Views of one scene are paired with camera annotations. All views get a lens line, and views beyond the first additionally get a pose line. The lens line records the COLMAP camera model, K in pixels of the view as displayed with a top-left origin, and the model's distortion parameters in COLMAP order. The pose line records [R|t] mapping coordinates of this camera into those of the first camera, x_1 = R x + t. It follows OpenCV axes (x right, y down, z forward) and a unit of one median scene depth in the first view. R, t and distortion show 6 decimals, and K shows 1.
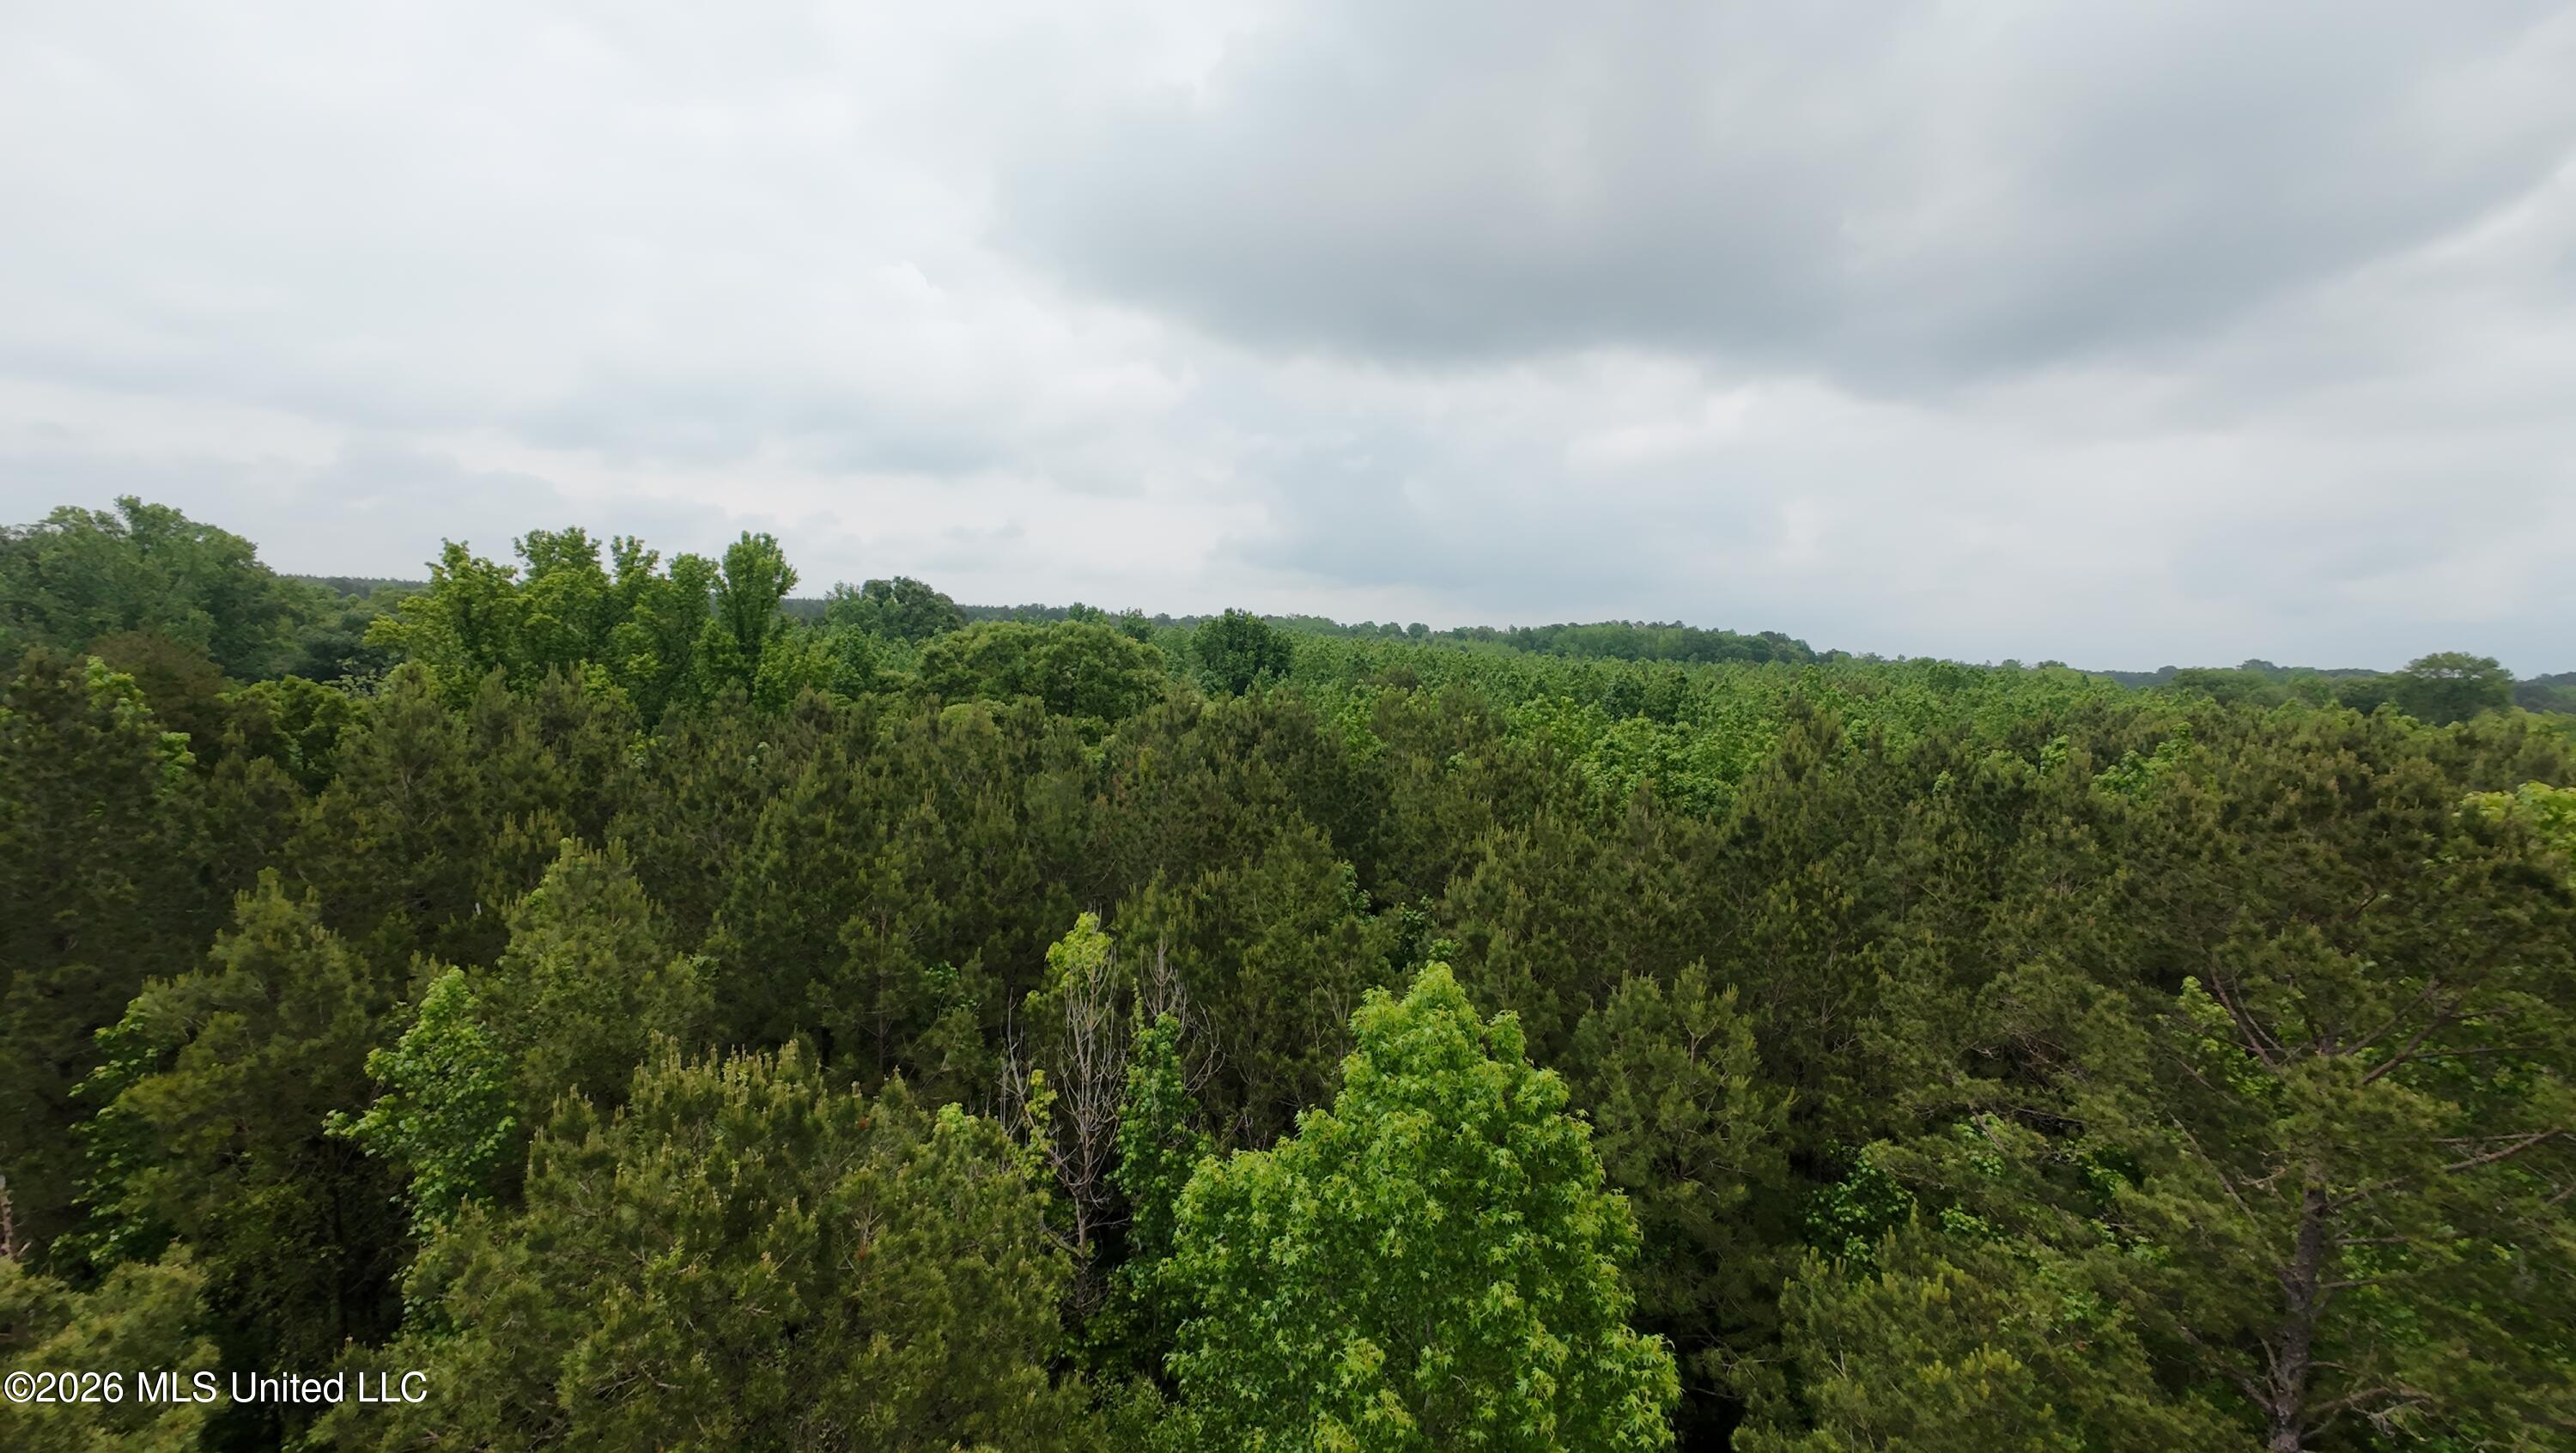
lens RADIAL K [[1004.3, 0, 1288.5], [0, 1004.3, 725.5], [0, 0, 1]] dist [-0.005976, 0.002812]
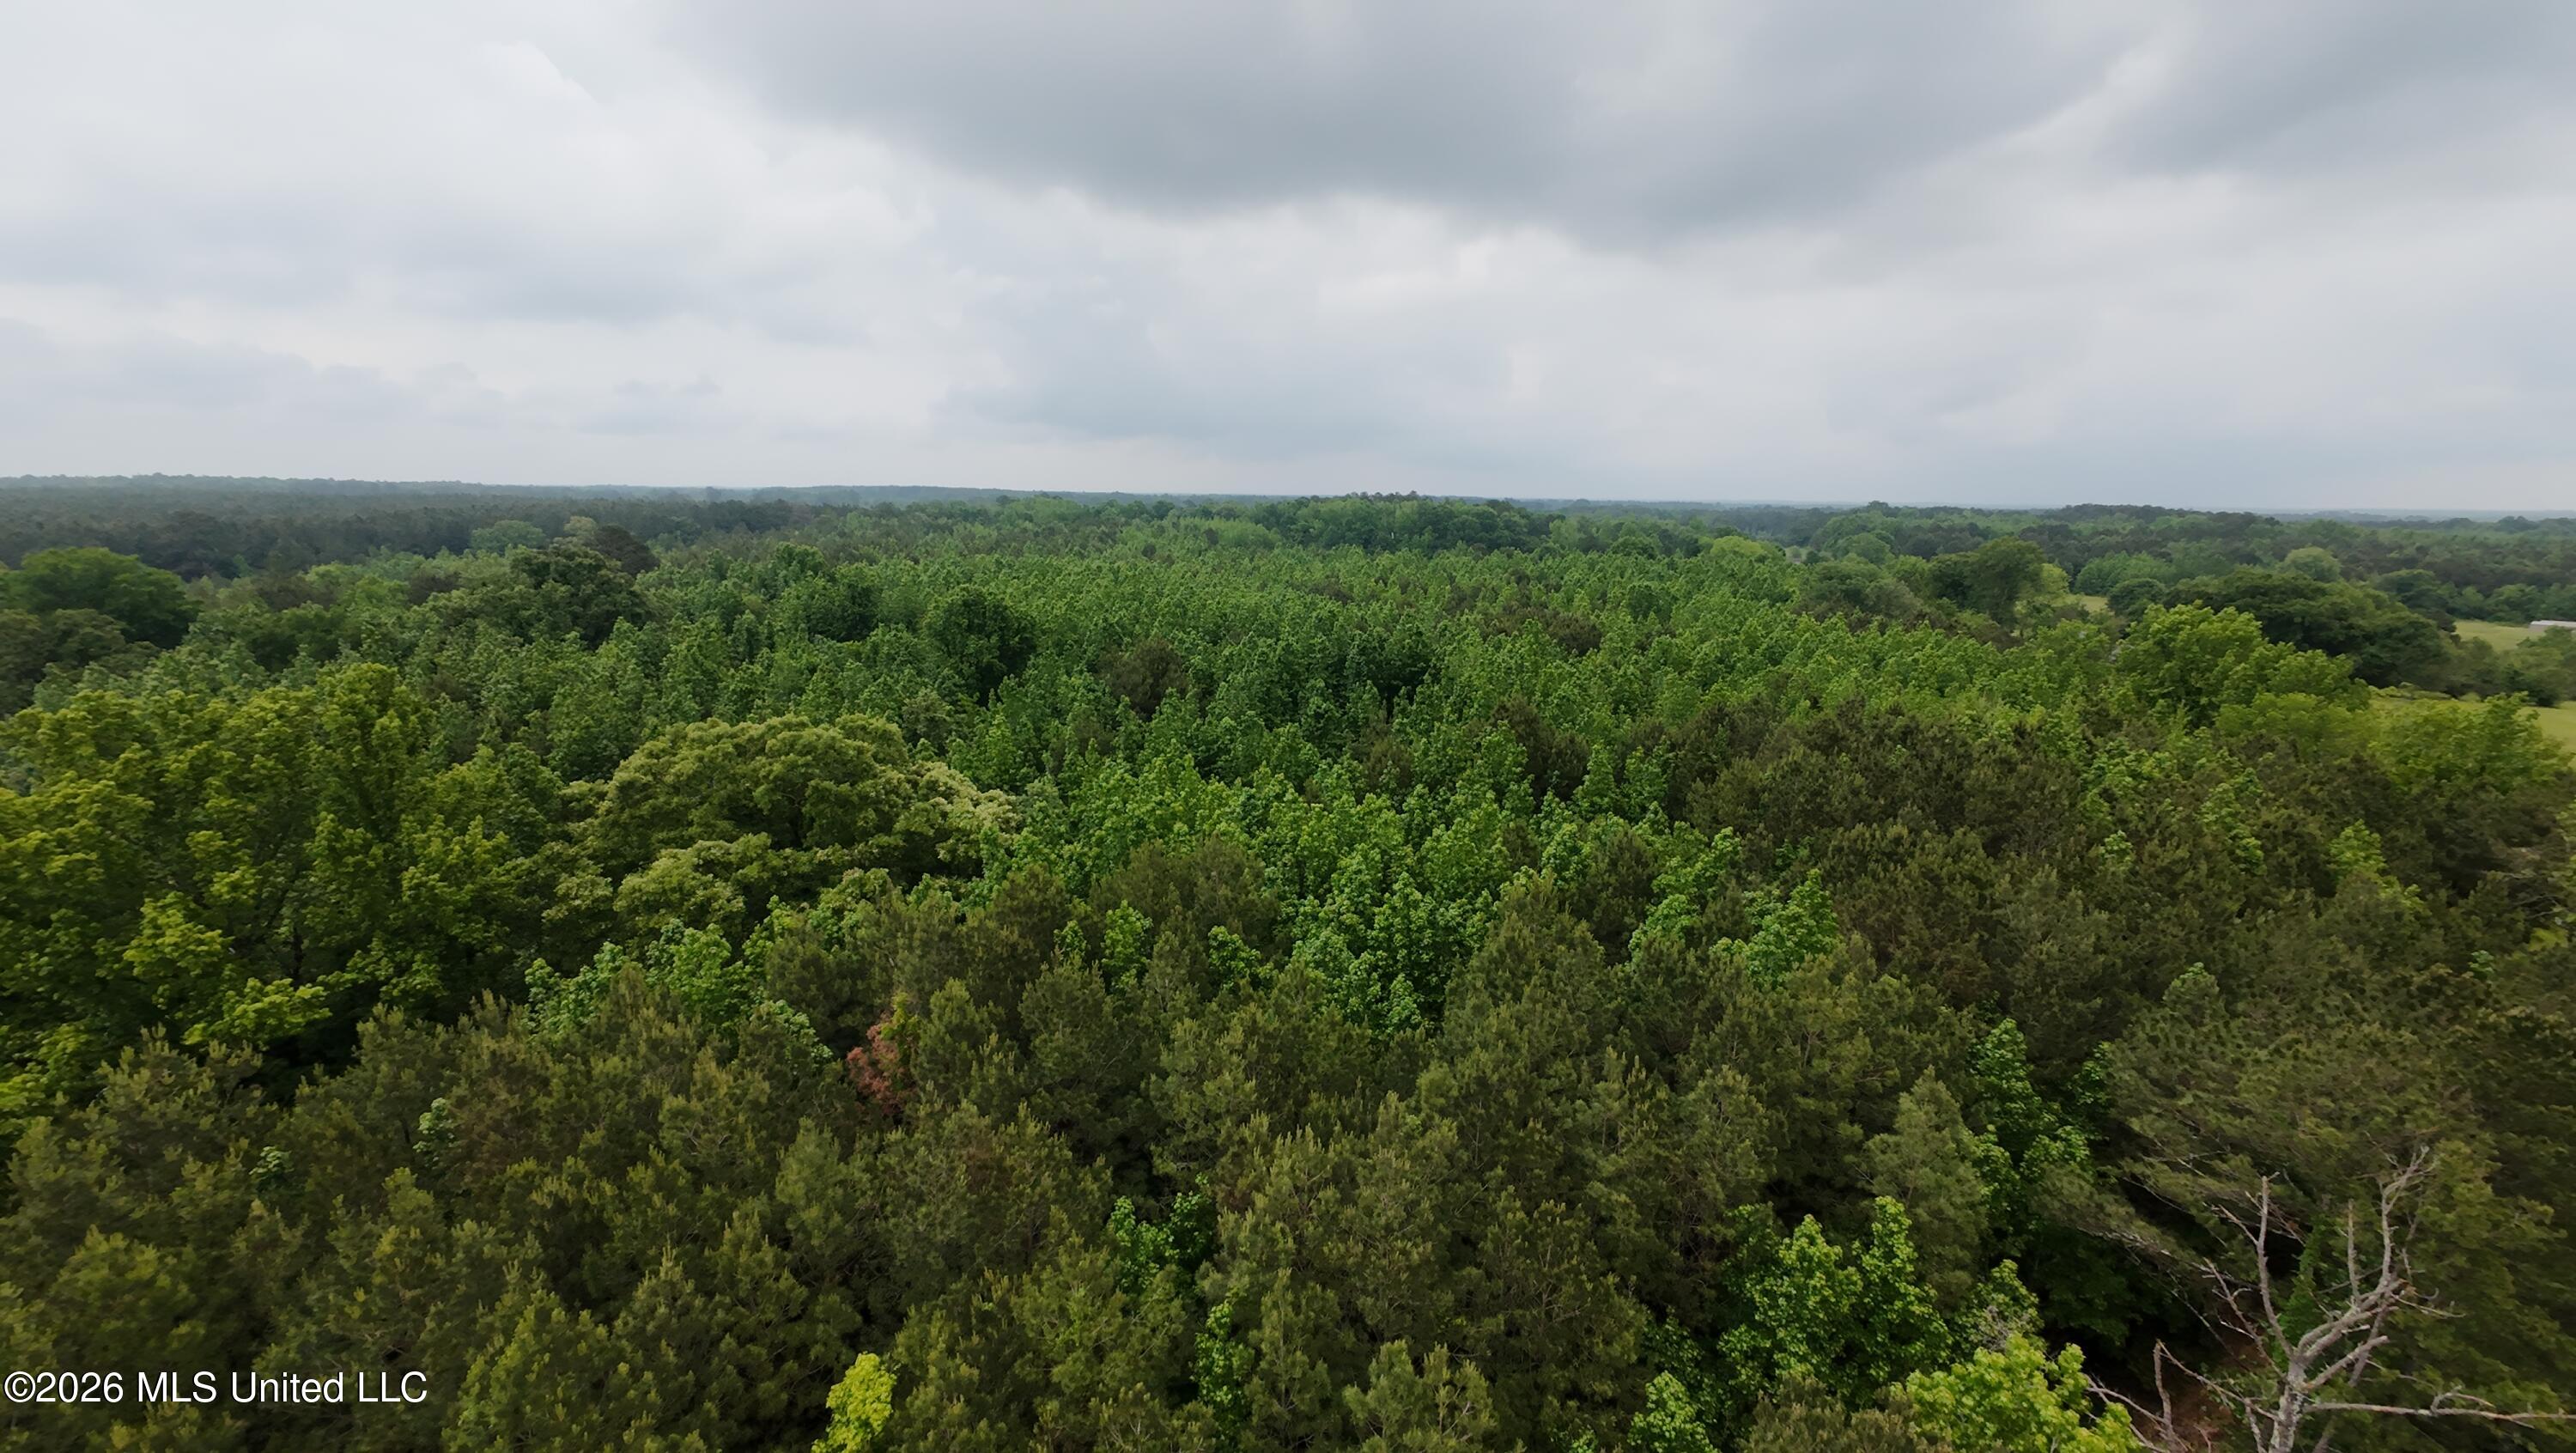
lens RADIAL K [[1004.3, 0, 1291.7], [0, 1004.3, 726.3], [0, 0, 1]] dist [-0.005976, 0.002812]
pose [[0.967972, -0.091868, 0.233648, 0.029467], [0.057172, 0.986854, 0.151165, -0.501344], [-0.244464, -0.132965, 0.960499, 0.026393]]
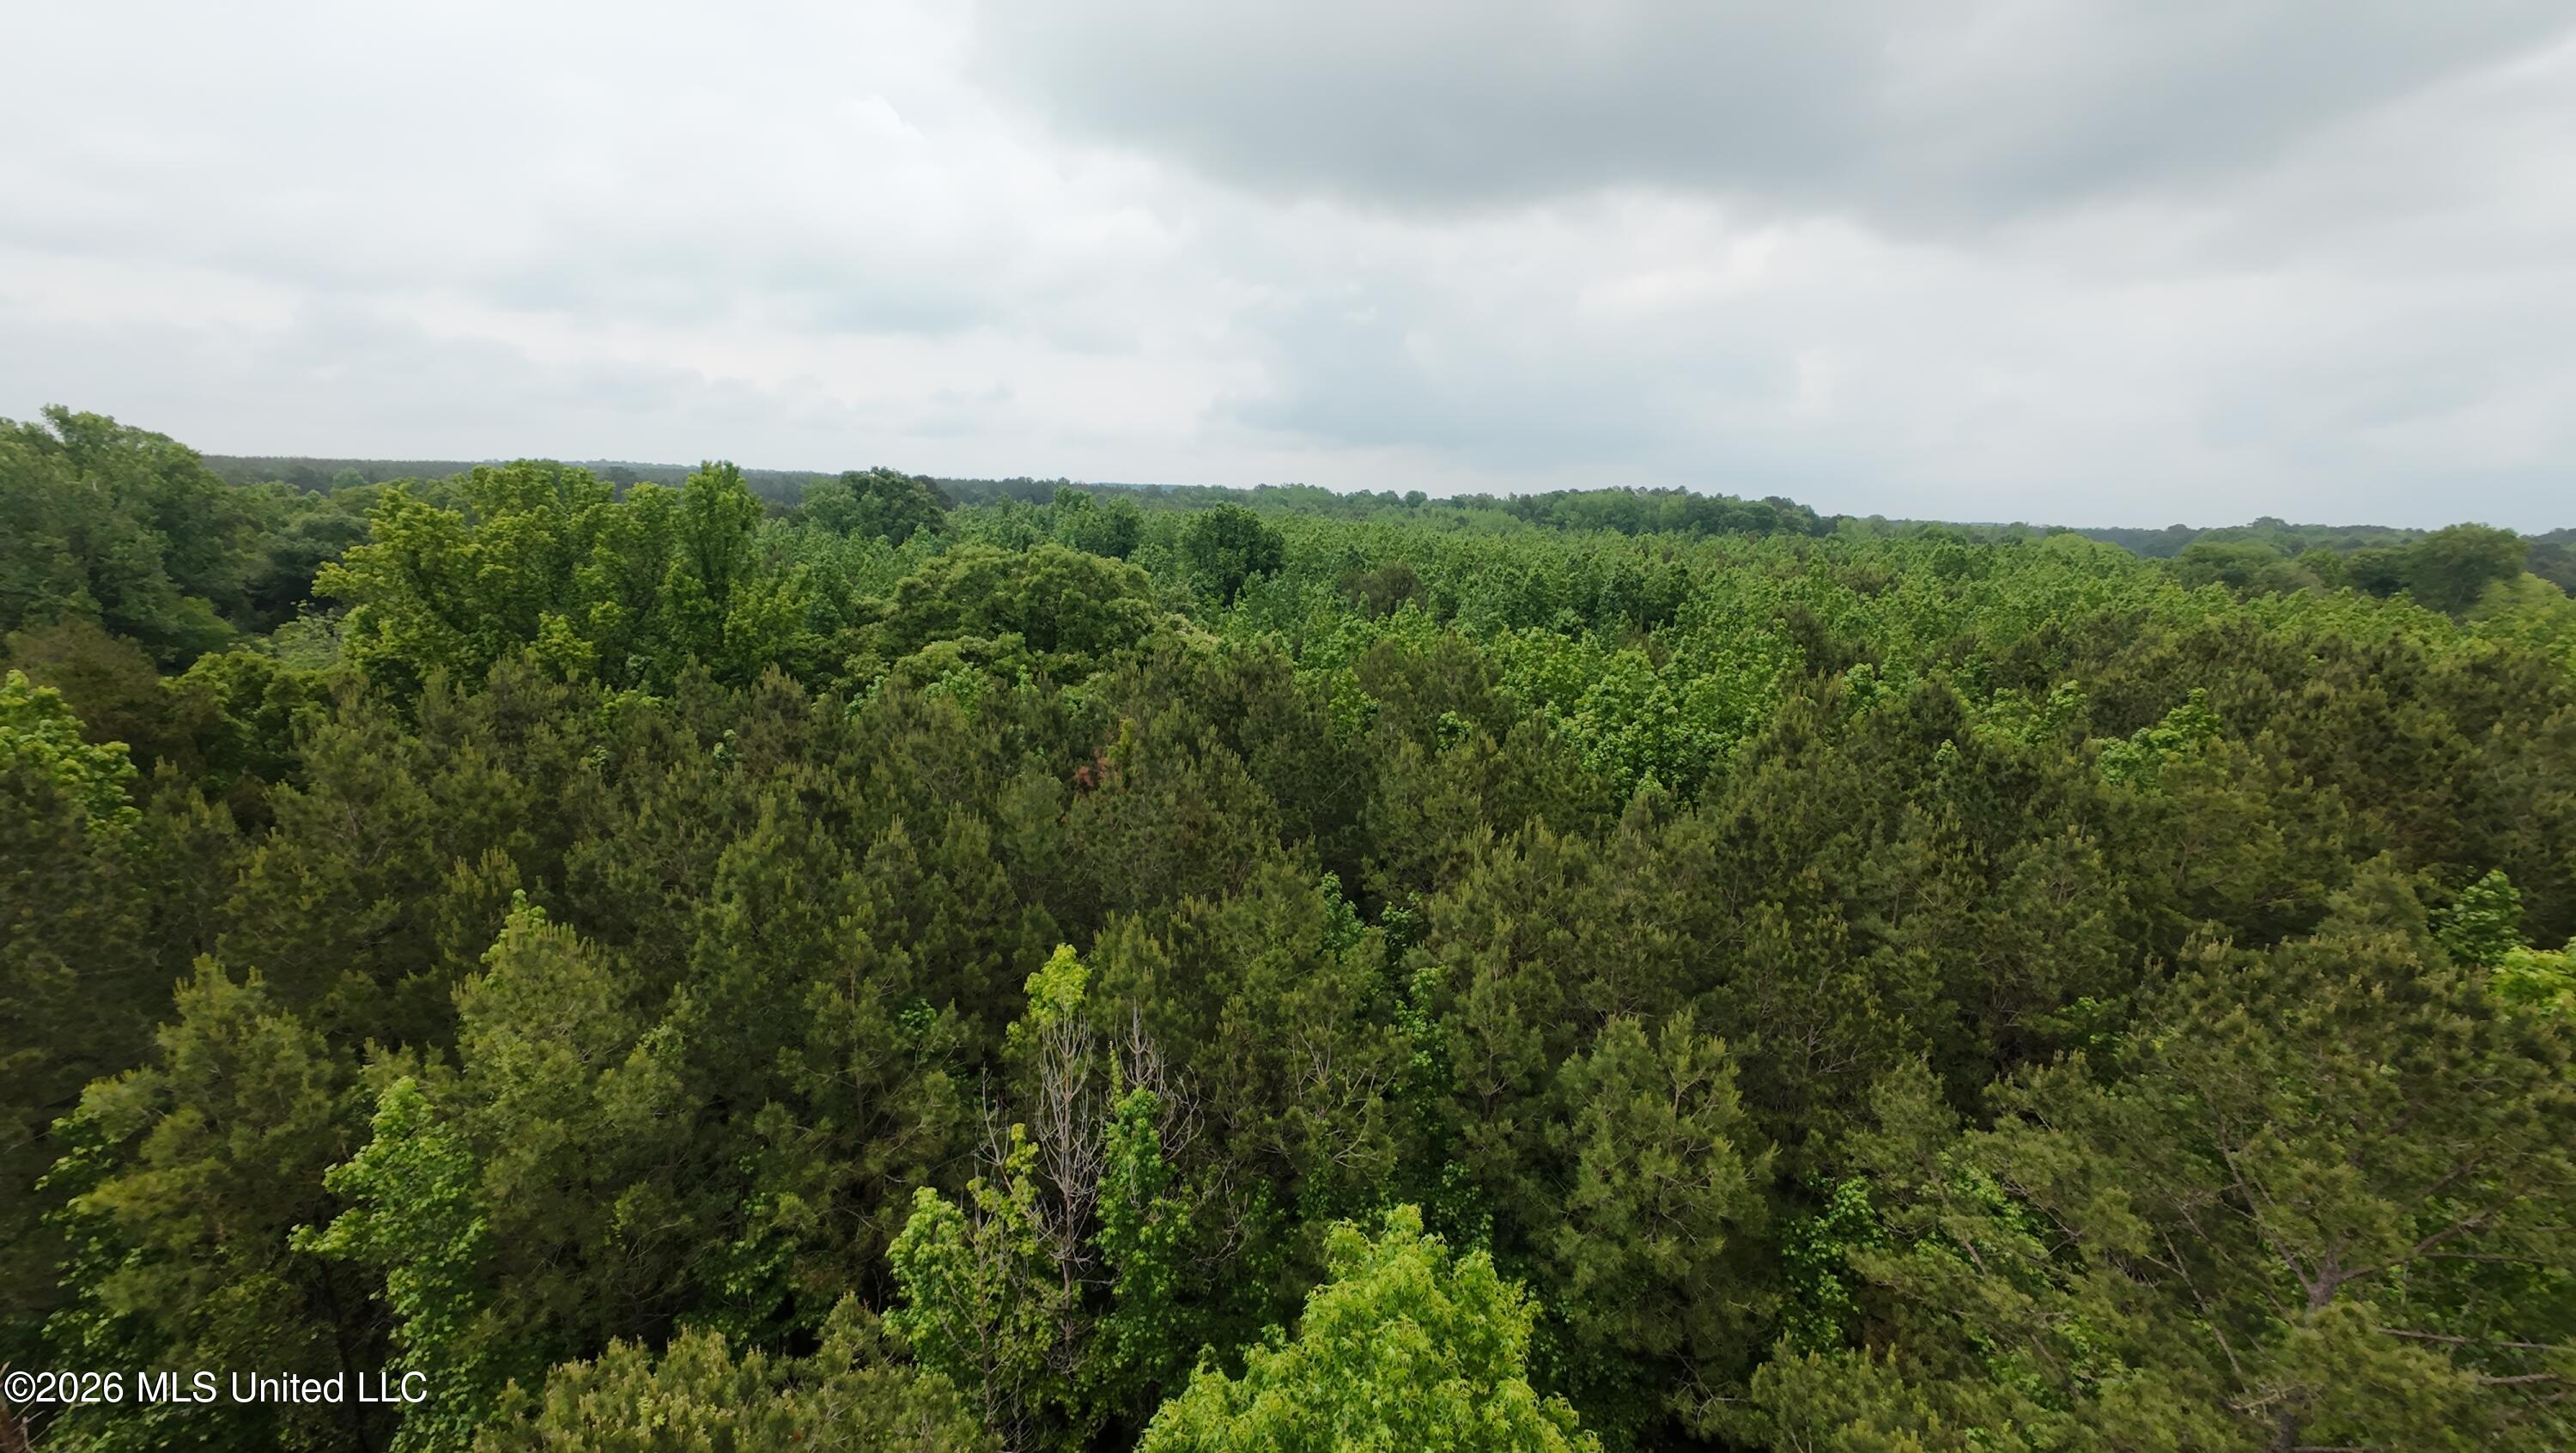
lens RADIAL K [[1004.3, 0, 1288.6], [0, 1004.3, 725.3], [0, 0, 1]] dist [-0.005976, 0.002812]
pose [[0.999907, -0.013526, 0.001890, 0.017289], [0.013158, 0.991139, 0.132174, -0.137724], [-0.003661, -0.132137, 0.991225, 0.052024]]
